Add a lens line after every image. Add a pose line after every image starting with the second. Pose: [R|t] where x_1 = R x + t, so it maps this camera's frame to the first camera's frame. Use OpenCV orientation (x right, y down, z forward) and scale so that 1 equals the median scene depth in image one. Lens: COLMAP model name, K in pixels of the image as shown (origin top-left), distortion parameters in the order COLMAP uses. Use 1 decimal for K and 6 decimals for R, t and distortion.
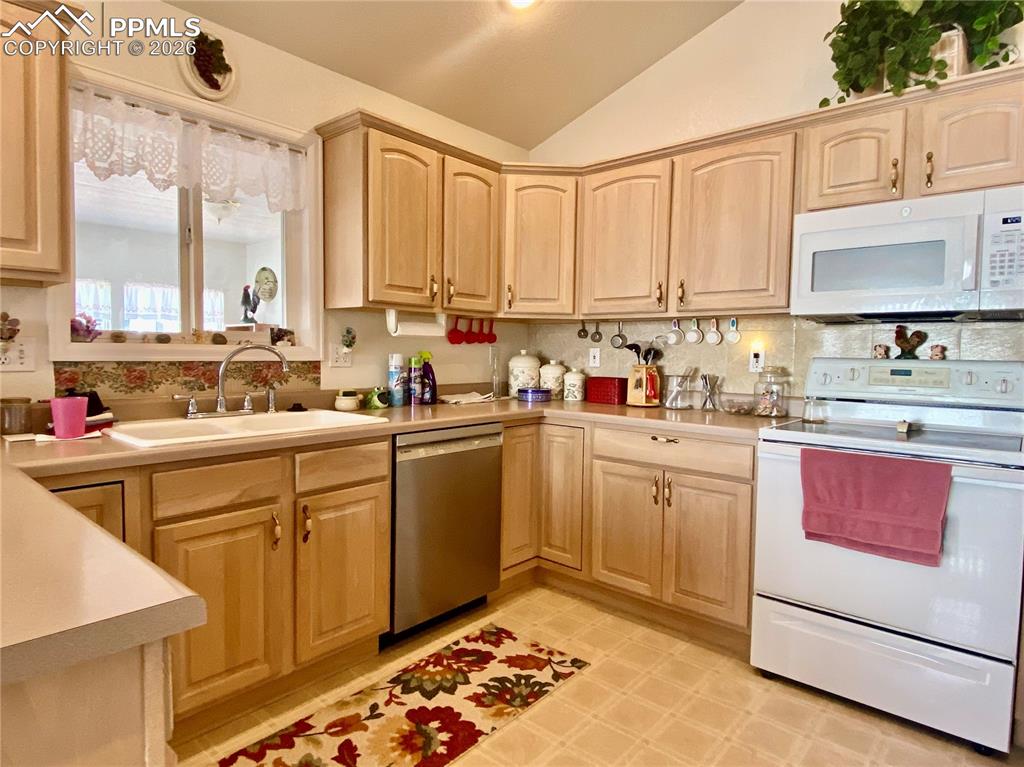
lens RADIAL K [[577.1, 0, 512.0], [0, 577.1, 383.5], [0, 0, 1]] dist [0.037364, -0.042585]
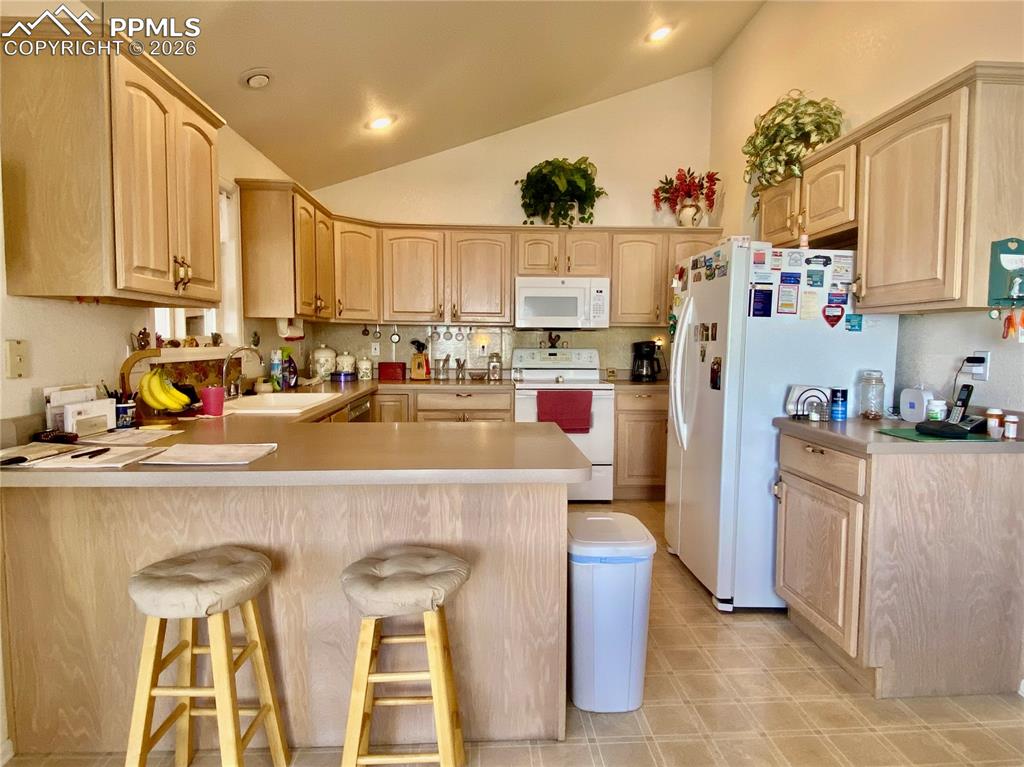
lens RADIAL K [[577.1, 0, 512.0], [0, 577.1, 383.5], [0, 0, 1]] dist [0.037364, -0.042585]
pose [[0.721139, -0.061286, 0.690074, -0.855243], [0.041894, 0.998114, 0.044863, -0.013740], [-0.691522, -0.003443, 0.722347, -0.395702]]
